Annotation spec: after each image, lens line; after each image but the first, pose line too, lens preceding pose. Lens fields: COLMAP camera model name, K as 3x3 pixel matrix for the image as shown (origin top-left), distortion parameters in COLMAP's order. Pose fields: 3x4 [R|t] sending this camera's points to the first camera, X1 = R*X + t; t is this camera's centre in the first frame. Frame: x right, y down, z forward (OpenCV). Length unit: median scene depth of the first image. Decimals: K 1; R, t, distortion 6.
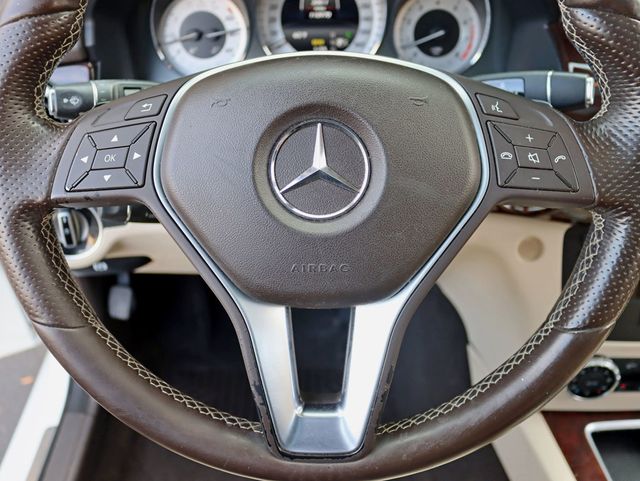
lens RADIAL K [[554.6, 0, 320.0], [0, 554.6, 240.5], [0, 0, 1]] dist [-0.134619, -0.003435]
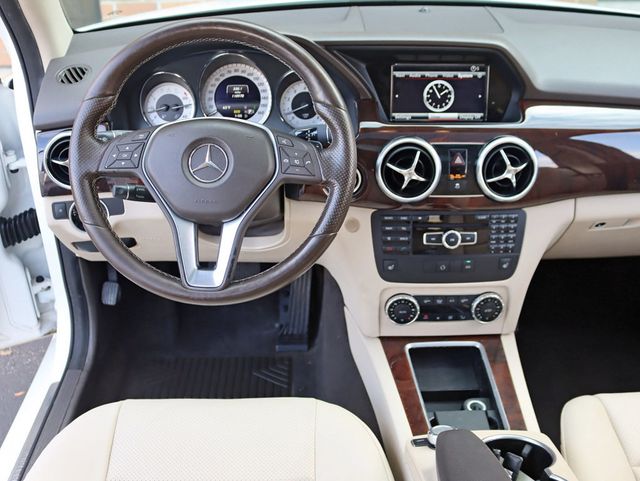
lens RADIAL K [[607.2, 0, 320.0], [0, 607.2, 240.5], [0, 0, 1]] dist [-0.103697, 0.001509]
pose [[0.999998, -0.000170, -0.002098, 0.271041], [-0.000088, 0.992511, -0.122155, 0.280741], [0.002103, 0.122155, 0.992509, -0.864981]]
